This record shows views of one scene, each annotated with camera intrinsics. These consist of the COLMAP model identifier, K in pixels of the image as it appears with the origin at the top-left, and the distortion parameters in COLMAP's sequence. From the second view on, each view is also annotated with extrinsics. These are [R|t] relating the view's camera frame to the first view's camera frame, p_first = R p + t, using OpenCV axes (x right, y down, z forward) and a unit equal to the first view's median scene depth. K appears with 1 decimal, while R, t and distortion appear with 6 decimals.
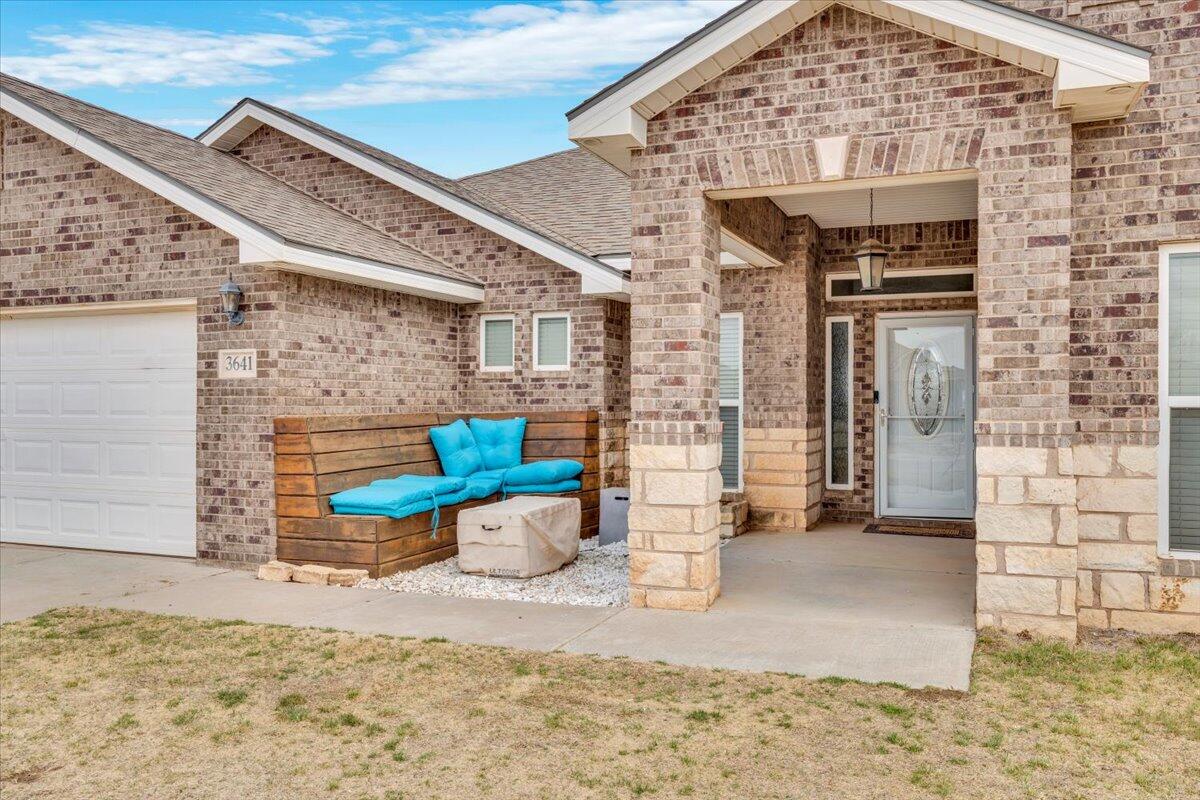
lens RADIAL K [[558.1, 0, 594.0], [0, 558.1, 397.3], [0, 0, 1]] dist [0.002681, -0.000291]
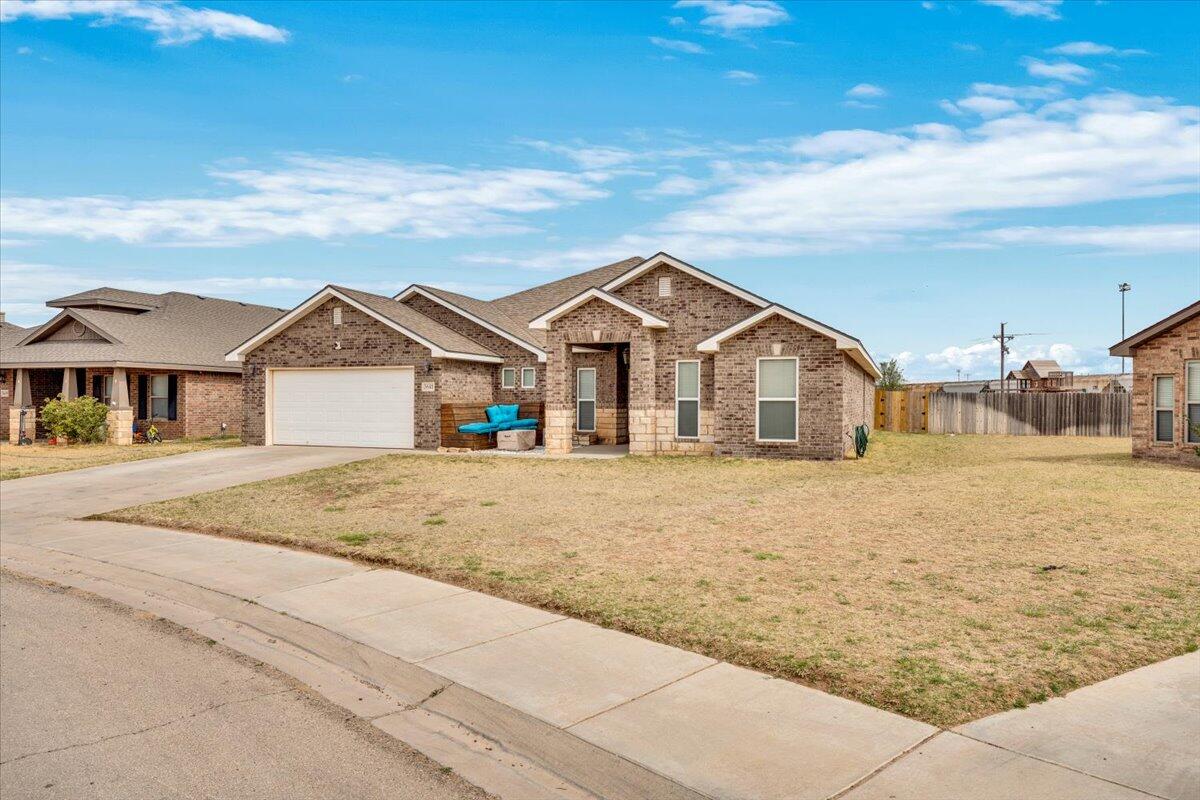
lens RADIAL K [[558.1, 0, 605.9], [0, 558.1, 401.4], [0, 0, 1]] dist [0.002681, -0.000291]
pose [[0.999884, 0.003386, 0.014870, 0.339414], [-0.003454, 0.999984, 0.004559, 0.006127], [-0.014854, -0.004610, 0.999879, -2.245440]]
